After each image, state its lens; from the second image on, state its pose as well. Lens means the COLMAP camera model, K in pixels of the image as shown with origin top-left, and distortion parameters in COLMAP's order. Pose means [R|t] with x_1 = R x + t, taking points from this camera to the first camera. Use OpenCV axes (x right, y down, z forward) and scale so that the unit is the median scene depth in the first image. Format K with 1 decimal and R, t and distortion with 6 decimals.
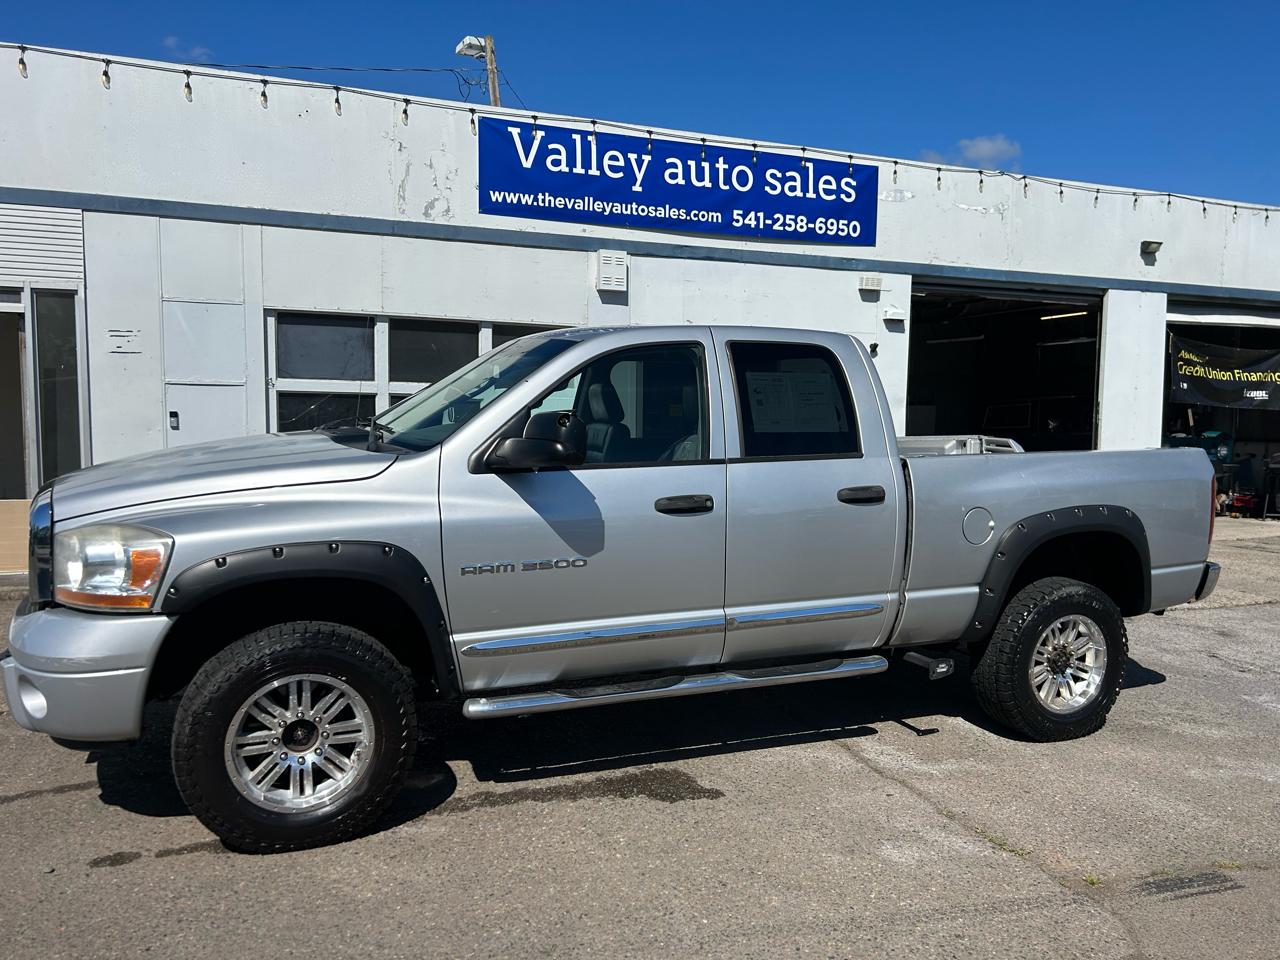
lens RADIAL K [[954.3, 0, 624.6], [0, 954.3, 490.4], [0, 0, 1]] dist [0.044545, -0.044103]
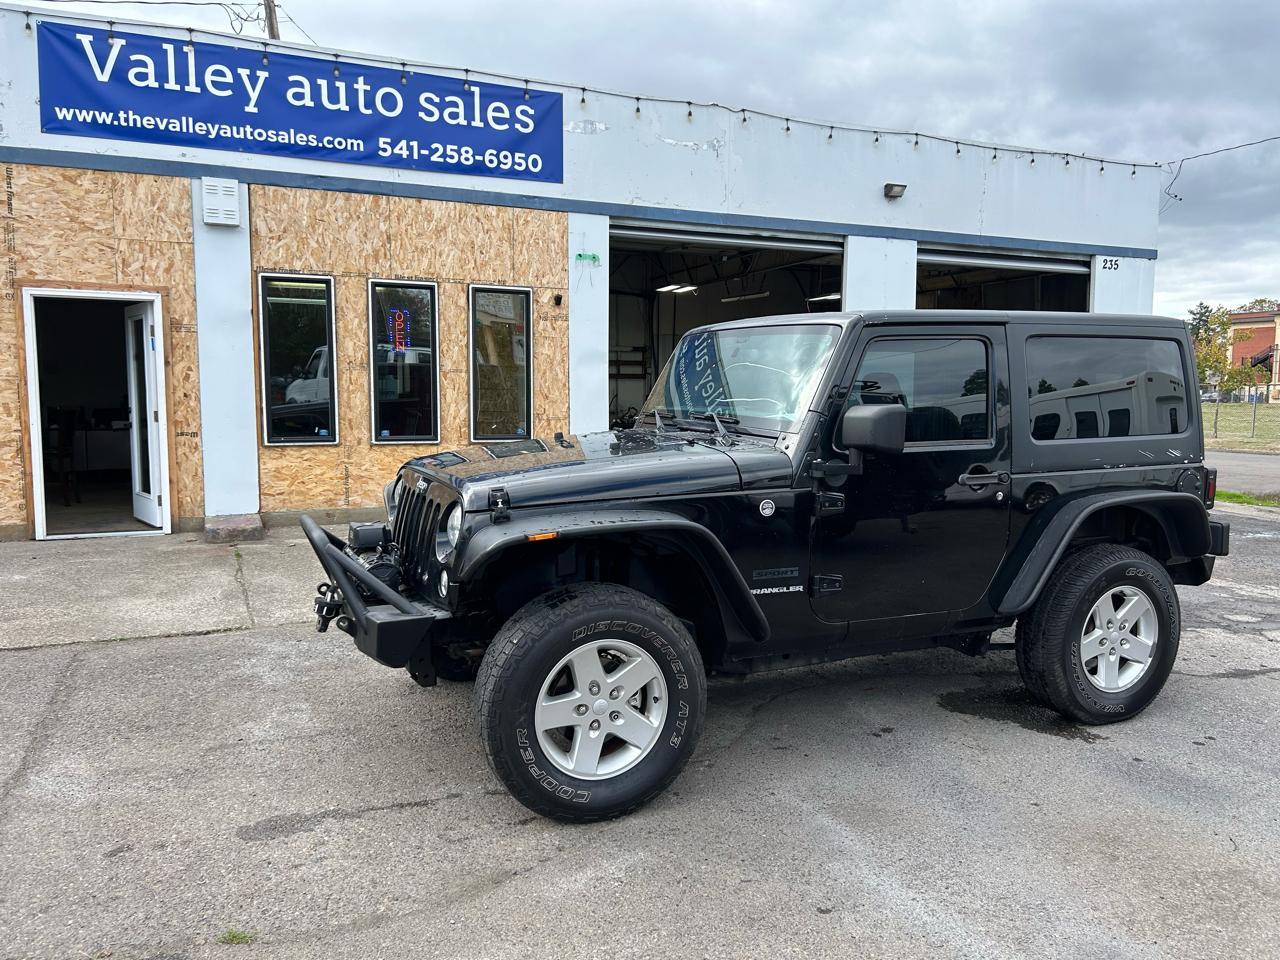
lens RADIAL K [[954.3, 0, 648.5], [0, 954.3, 482.4], [0, 0, 1]] dist [0.044545, -0.044103]
pose [[0.999282, -0.004279, 0.037634, 0.328559], [0.003322, 0.999671, 0.025452, 0.006370], [-0.037730, -0.025308, 0.998967, 0.088703]]
